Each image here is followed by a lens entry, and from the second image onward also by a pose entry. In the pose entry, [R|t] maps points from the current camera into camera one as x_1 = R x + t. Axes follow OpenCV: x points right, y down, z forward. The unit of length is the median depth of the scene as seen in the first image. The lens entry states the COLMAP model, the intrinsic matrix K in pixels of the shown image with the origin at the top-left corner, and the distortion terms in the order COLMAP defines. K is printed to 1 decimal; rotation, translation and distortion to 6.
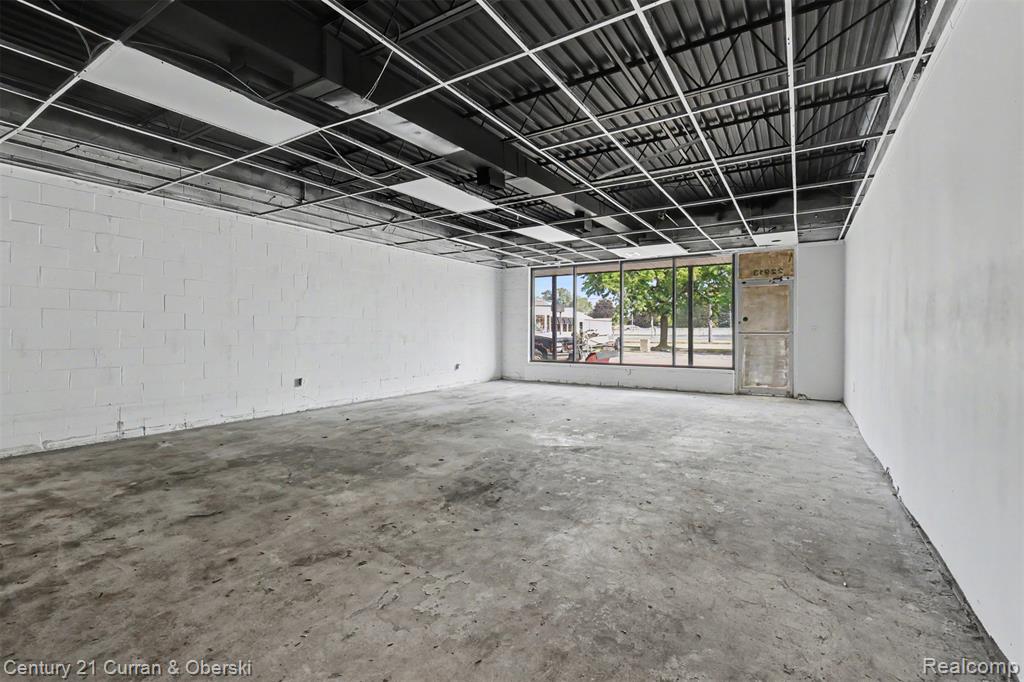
lens RADIAL K [[467.1, 0, 512.0], [0, 467.1, 341.0], [0, 0, 1]] dist [0.000351, 0.000572]
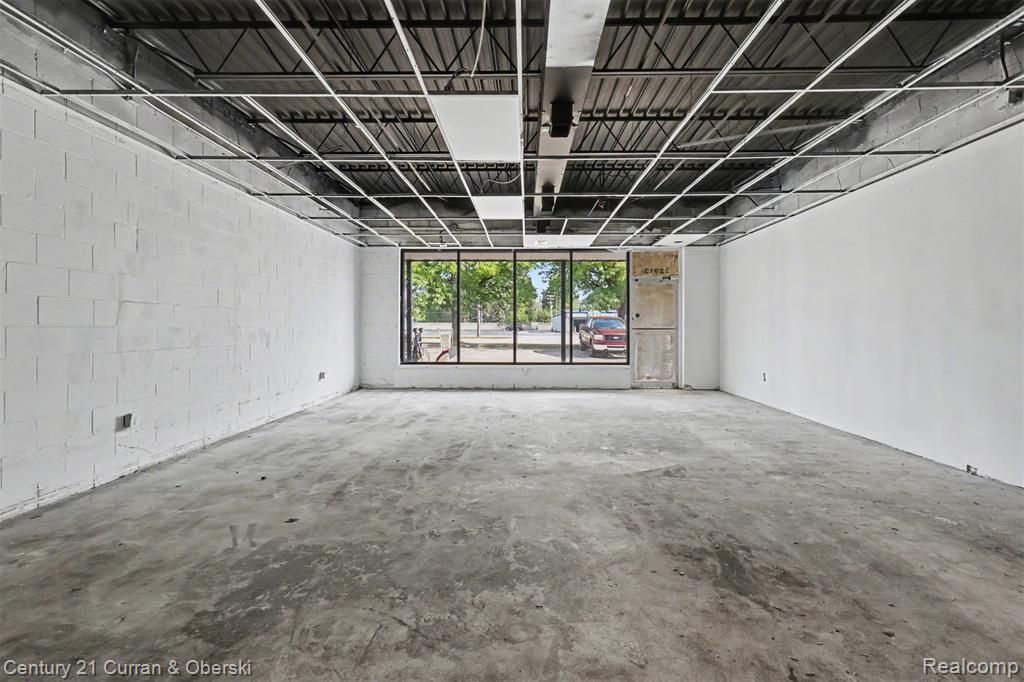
lens RADIAL K [[482.9, 0, 512.0], [0, 482.9, 341.0], [0, 0, 1]] dist [0.001538, -0.000130]
pose [[0.854193, -0.015603, 0.519723, -0.362600], [0.010111, 0.999859, 0.013399, -0.009323], [-0.519858, -0.006190, 0.854230, 0.288001]]
